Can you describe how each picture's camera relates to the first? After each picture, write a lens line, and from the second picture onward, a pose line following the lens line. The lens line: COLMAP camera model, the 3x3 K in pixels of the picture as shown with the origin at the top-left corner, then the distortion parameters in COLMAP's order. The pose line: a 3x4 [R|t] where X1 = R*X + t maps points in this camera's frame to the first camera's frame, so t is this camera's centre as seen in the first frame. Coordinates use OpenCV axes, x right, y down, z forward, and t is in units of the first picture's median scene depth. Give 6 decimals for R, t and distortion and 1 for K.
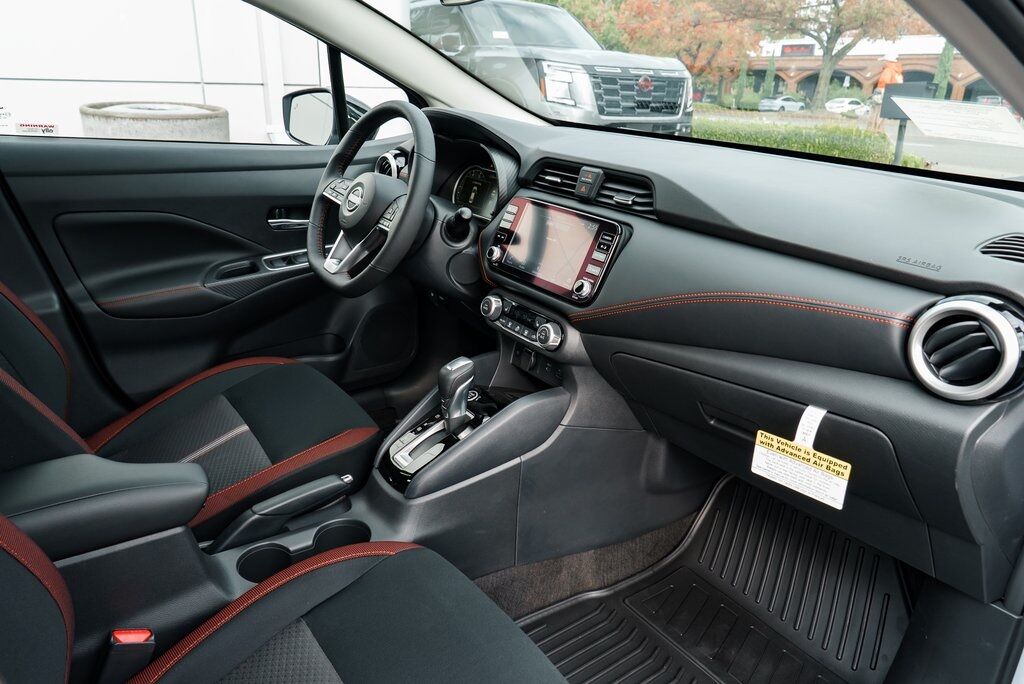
lens RADIAL K [[699.3, 0, 496.2], [0, 699.3, 344.9], [0, 0, 1]] dist [-0.023441, 0.014996]
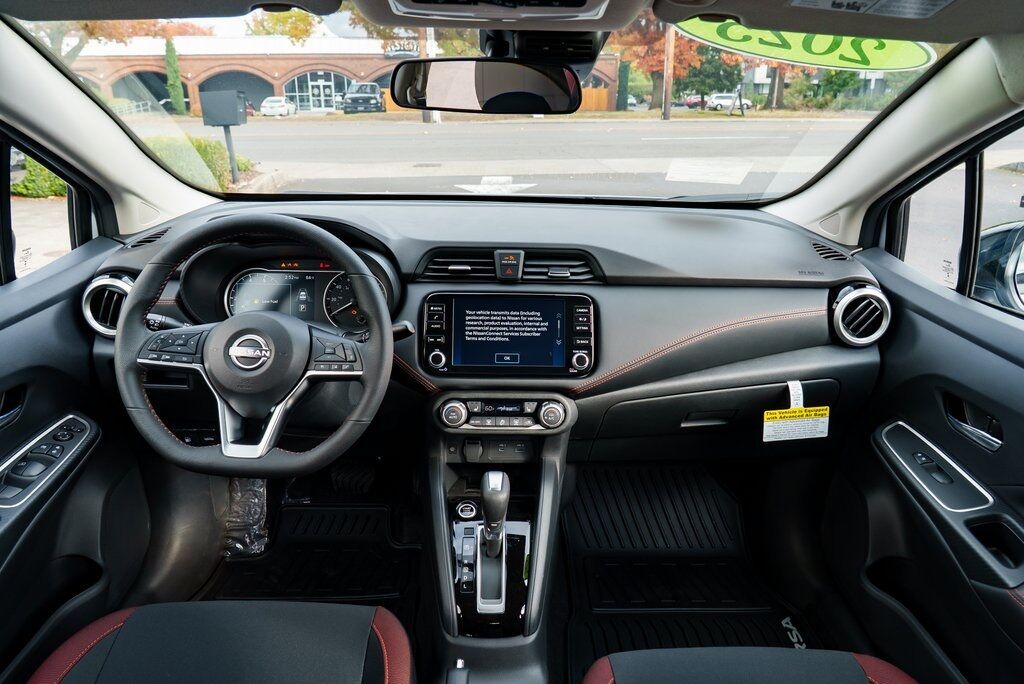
lens RADIAL K [[699.3, 0, 511.0], [0, 699.3, 348.6], [0, 0, 1]] dist [-0.023441, 0.014996]
pose [[0.551813, -0.310338, 0.774075, -0.605552], [0.304633, 0.939051, 0.159317, -0.239263], [-0.776338, 0.147896, 0.612720, 0.326977]]
